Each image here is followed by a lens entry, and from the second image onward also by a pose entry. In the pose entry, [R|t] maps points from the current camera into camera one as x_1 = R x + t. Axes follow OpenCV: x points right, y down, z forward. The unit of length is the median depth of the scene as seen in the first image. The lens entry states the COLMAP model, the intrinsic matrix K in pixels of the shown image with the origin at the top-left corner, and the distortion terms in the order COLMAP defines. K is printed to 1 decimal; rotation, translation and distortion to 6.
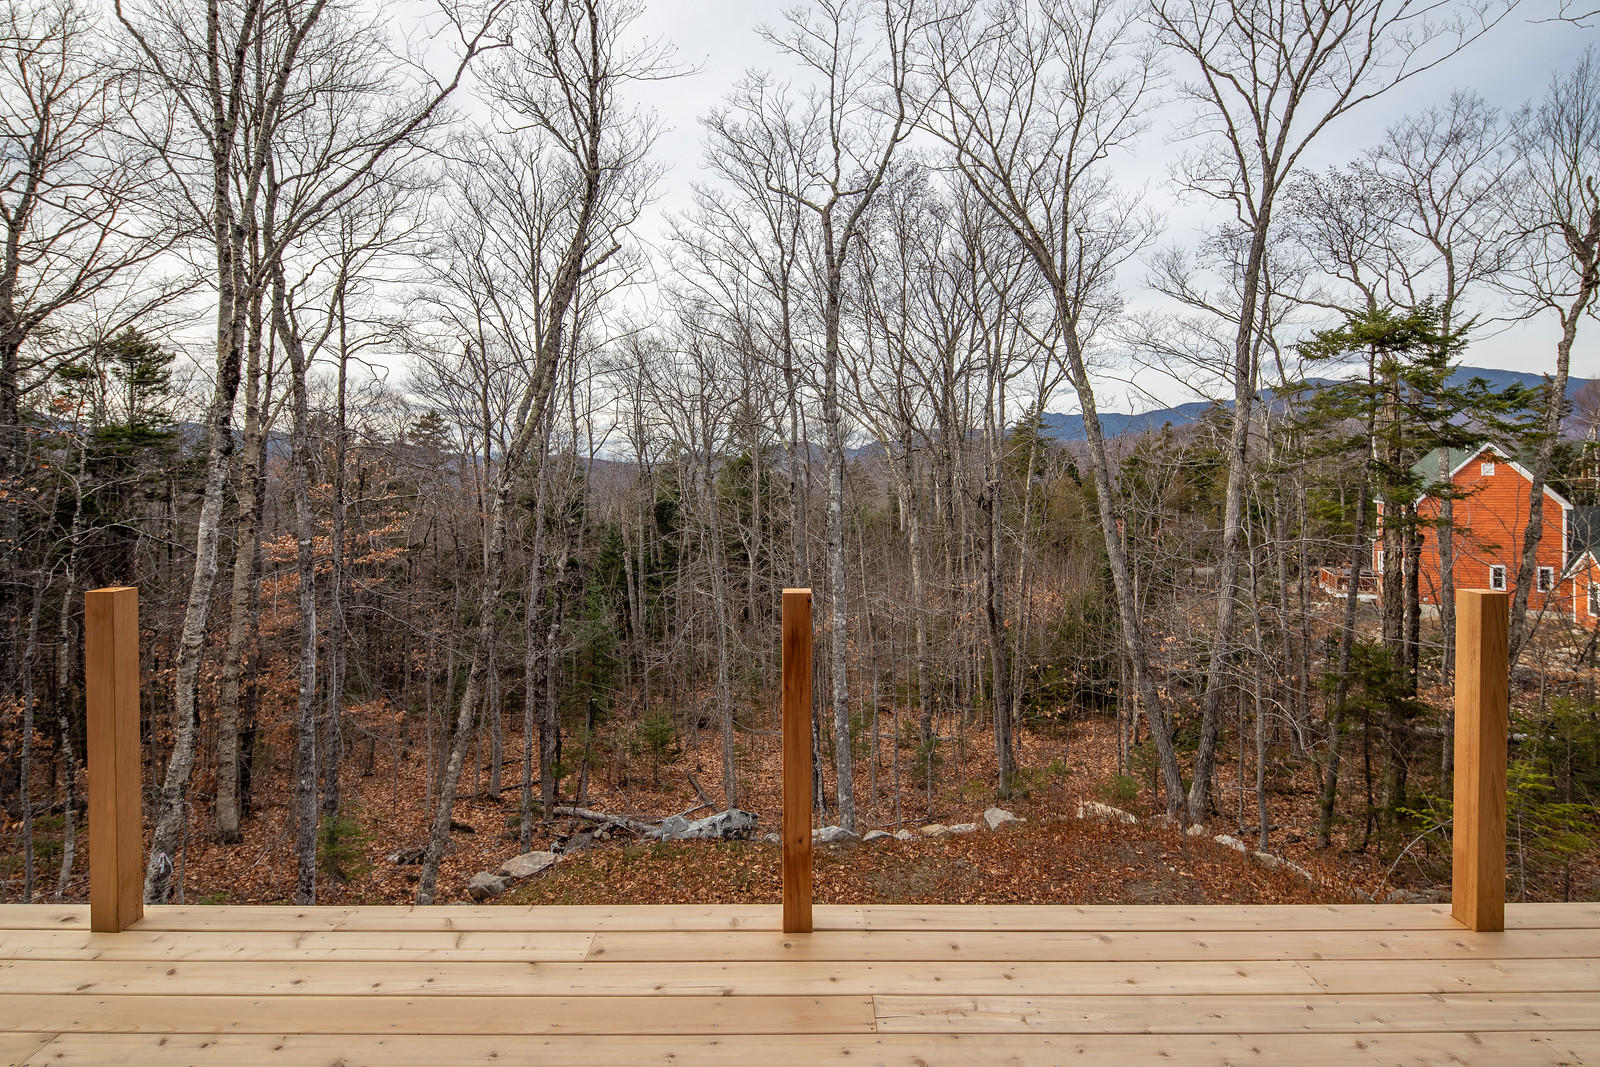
lens RADIAL K [[768.8, 0, 796.3], [0, 768.8, 473.1], [0, 0, 1]] dist [0.005325, -0.004520]
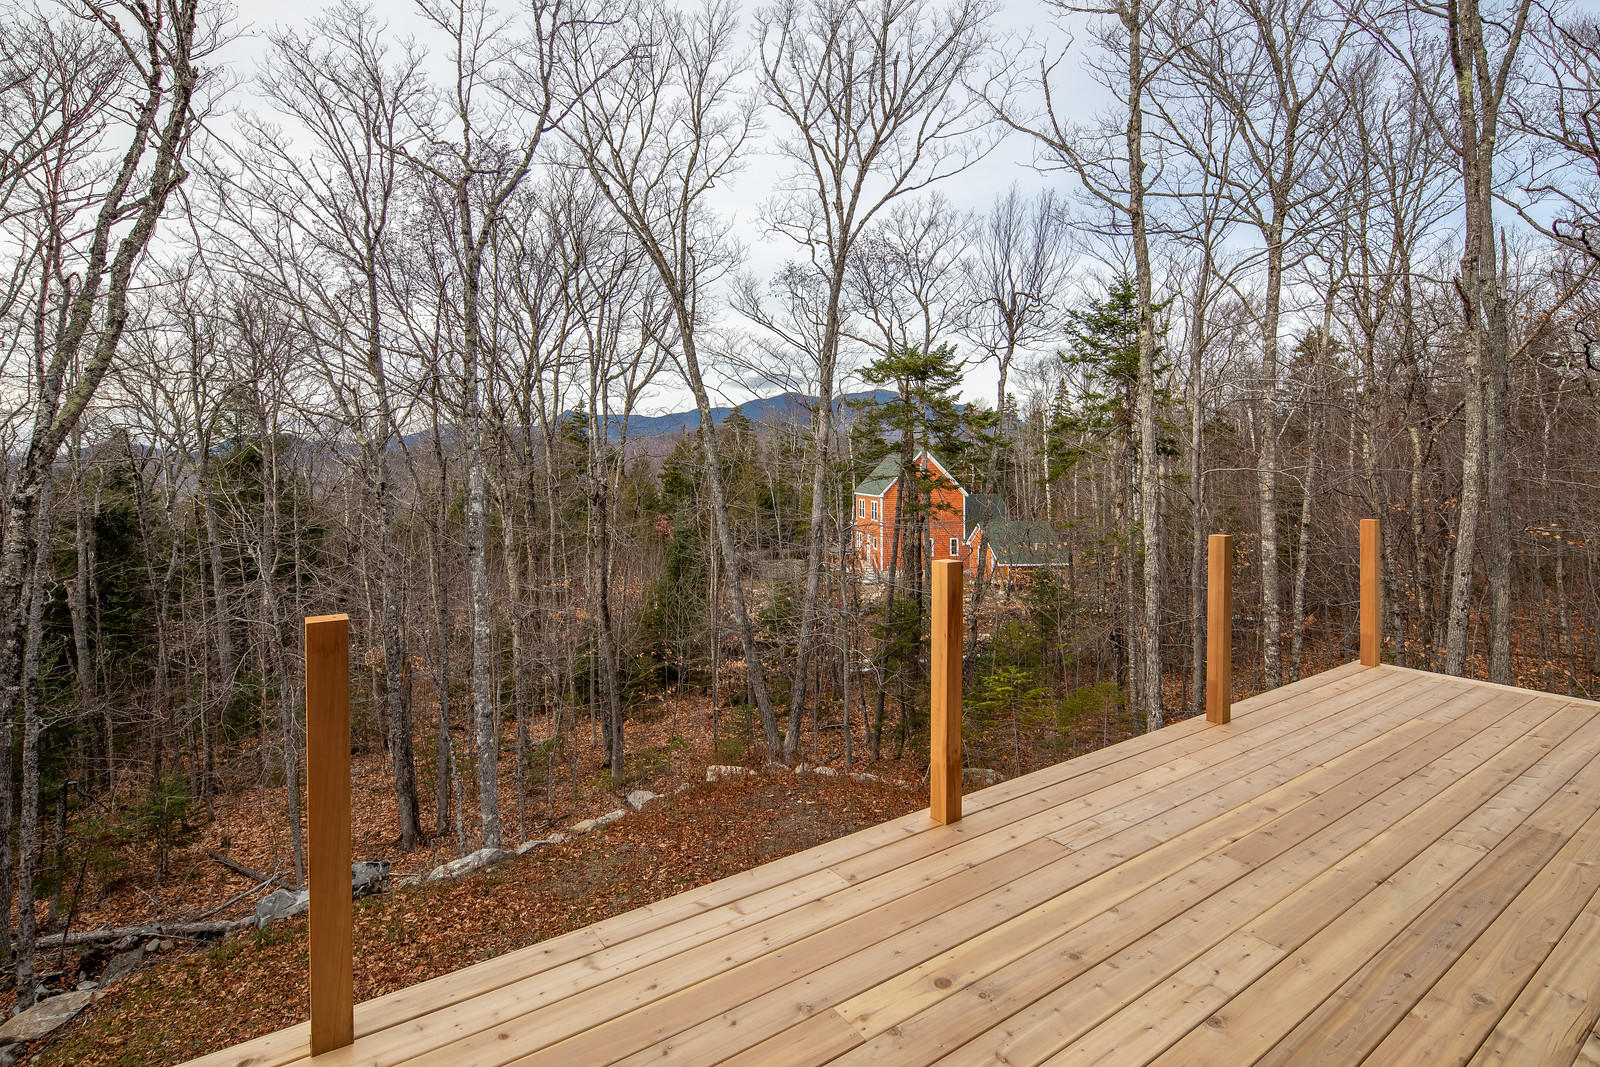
lens RADIAL K [[768.8, 0, 799.9], [0, 768.8, 472.6], [0, 0, 1]] dist [0.005325, -0.004520]
pose [[0.824157, -0.002669, 0.566355, -0.141800], [0.001576, 0.999996, 0.002419, -0.000021], [-0.566359, -0.001101, 0.824158, 0.010850]]
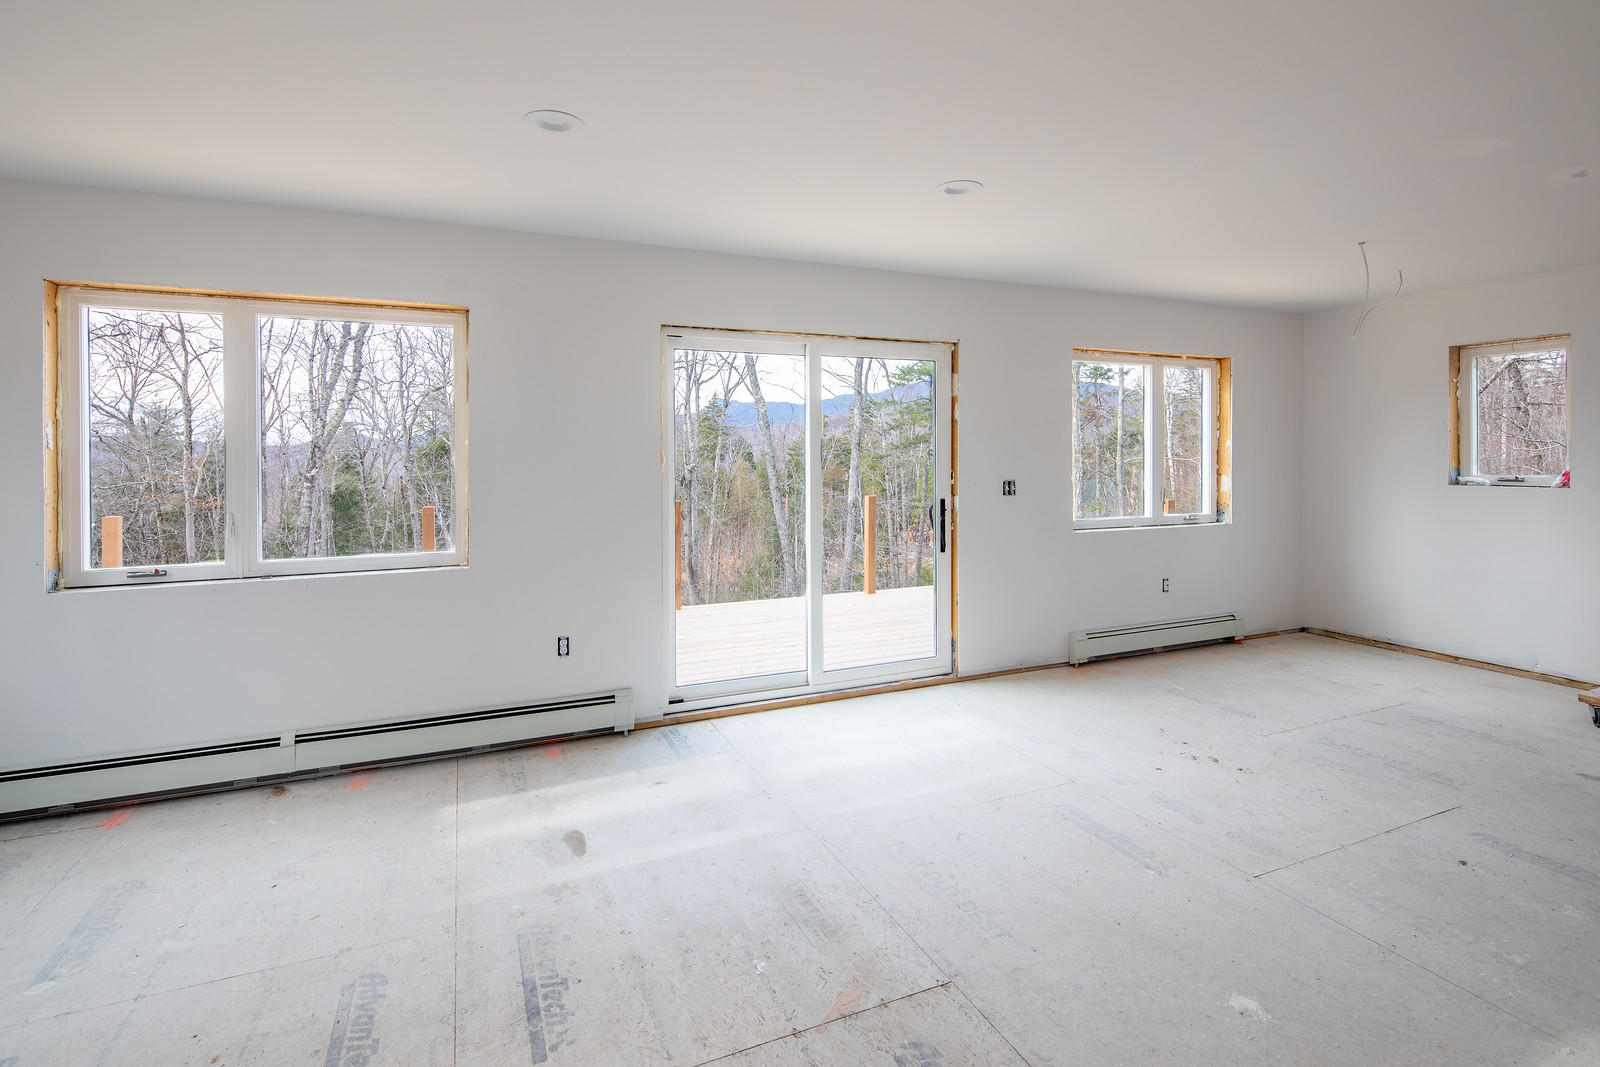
lens RADIAL K [[768.8, 0, 800.1], [0, 768.8, 453.8], [0, 0, 1]] dist [0.005325, -0.004520]
pose [[0.915994, -0.000525, 0.401191, -0.117404], [0.002220, 0.999990, -0.003759, -0.003807], [-0.401185, 0.004333, 0.915987, -0.307296]]
